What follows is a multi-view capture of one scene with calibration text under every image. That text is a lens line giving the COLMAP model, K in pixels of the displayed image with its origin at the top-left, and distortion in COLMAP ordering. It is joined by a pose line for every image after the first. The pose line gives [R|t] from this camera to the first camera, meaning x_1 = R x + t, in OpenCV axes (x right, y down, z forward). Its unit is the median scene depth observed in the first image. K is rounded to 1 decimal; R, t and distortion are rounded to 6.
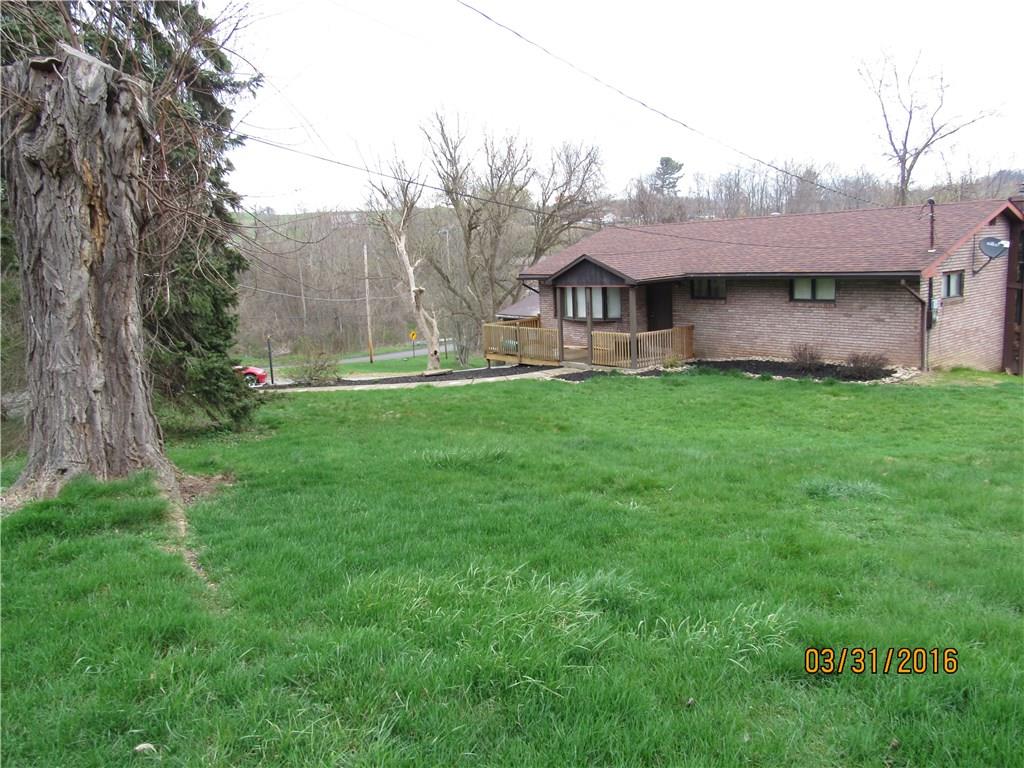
lens RADIAL K [[733.6, 0, 512.0], [0, 733.6, 384.0], [0, 0, 1]] dist [-0.022262, -0.002516]
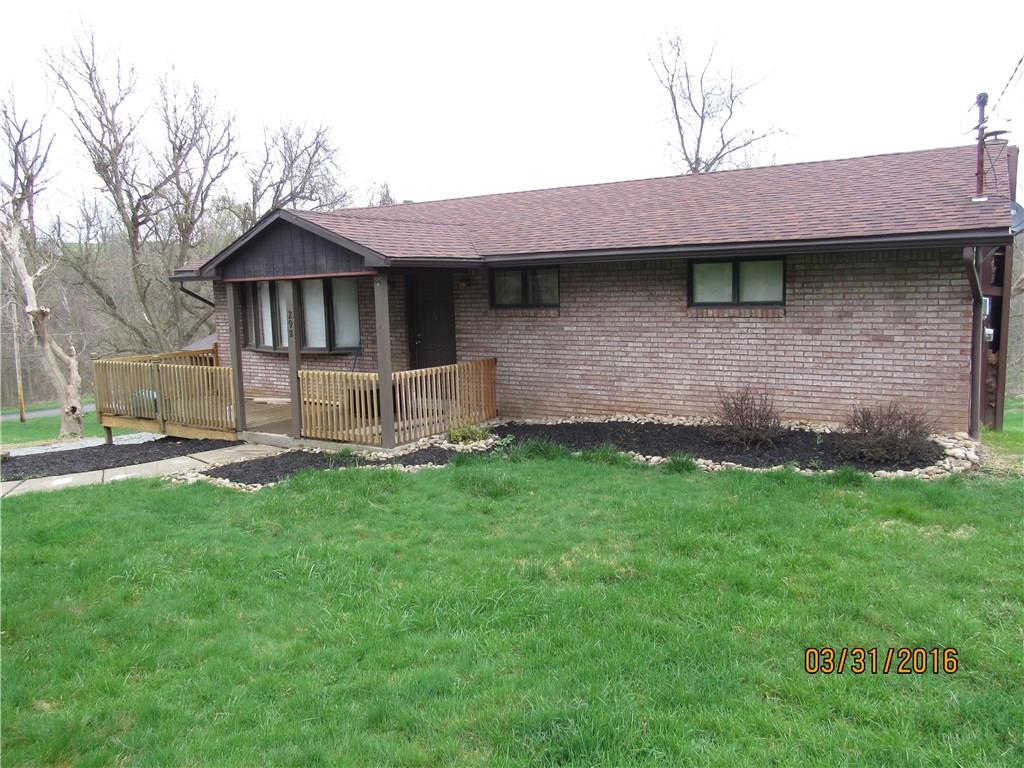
lens RADIAL K [[733.6, 0, 512.0], [0, 733.6, 384.0], [0, 0, 1]] dist [-0.022262, -0.002516]
pose [[0.941307, -0.013980, 0.337262, 0.077619], [0.034678, 0.997860, -0.055426, -0.030511], [-0.335766, 0.063868, 0.939778, 0.493773]]
